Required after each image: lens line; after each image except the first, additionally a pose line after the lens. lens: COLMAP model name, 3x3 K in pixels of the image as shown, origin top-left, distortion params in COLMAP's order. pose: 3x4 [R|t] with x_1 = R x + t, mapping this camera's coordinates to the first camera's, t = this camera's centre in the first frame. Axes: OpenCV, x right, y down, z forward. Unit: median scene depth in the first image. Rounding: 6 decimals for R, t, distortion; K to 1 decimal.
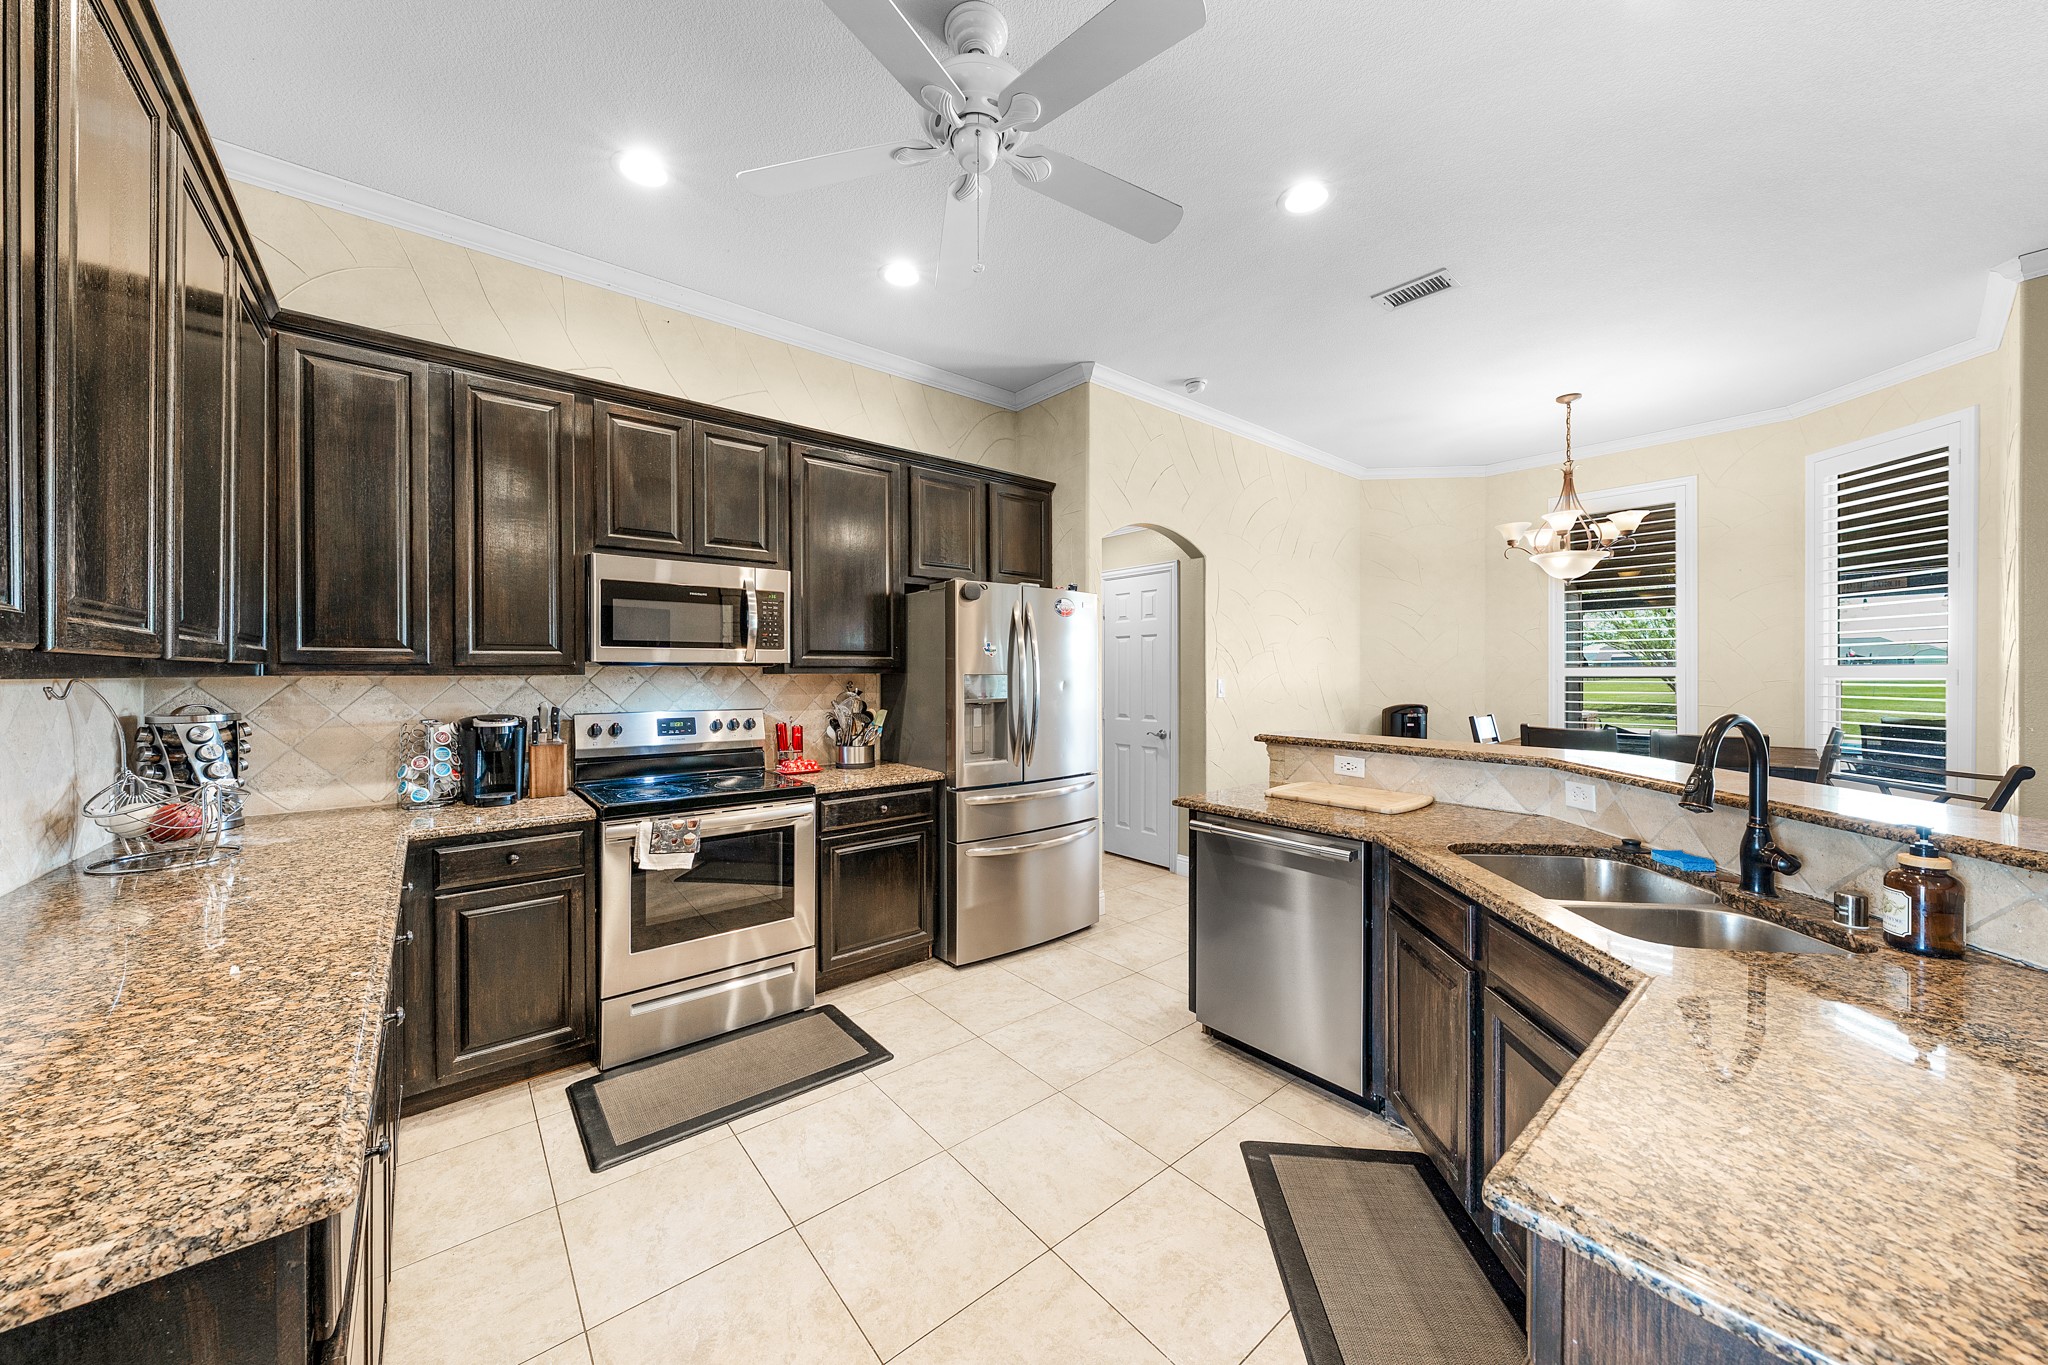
lens RADIAL K [[709.3, 0, 1016.9], [0, 709.3, 672.9], [0, 0, 1]] dist [-0.000556, 0.000121]
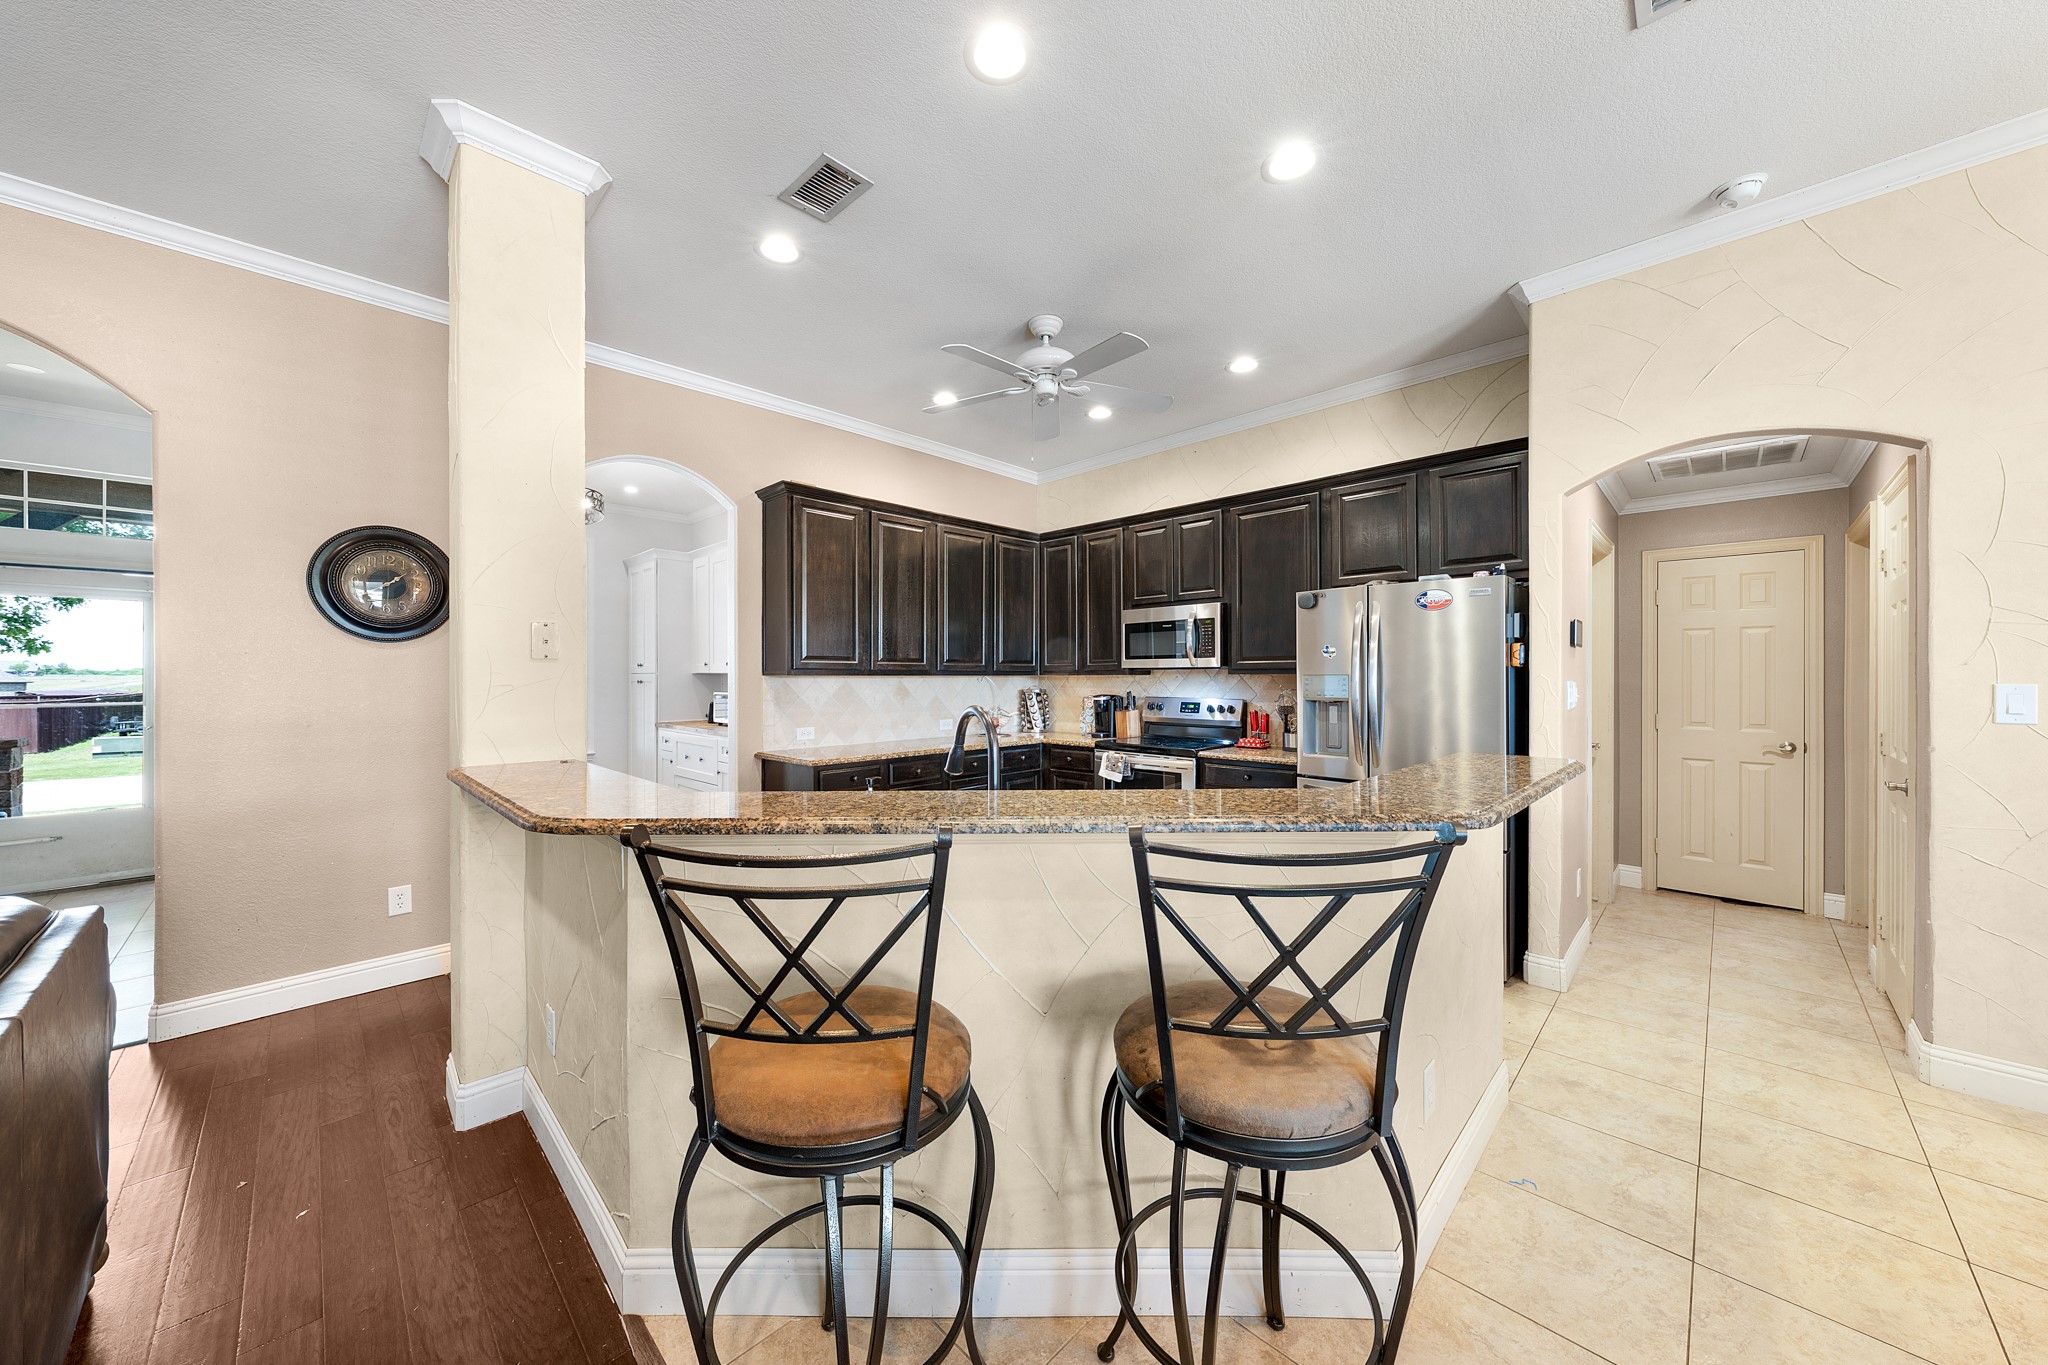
lens RADIAL K [[716.4, 0, 1009.5], [0, 716.4, 680.9], [0, 0, 1]] dist [-0.000947, 0.000240]
pose [[0.097363, 0.007442, -0.995221, 1.147849], [0.002114, 0.999968, 0.007685, 0.002951], [0.995247, -0.002853, 0.097344, 0.470439]]
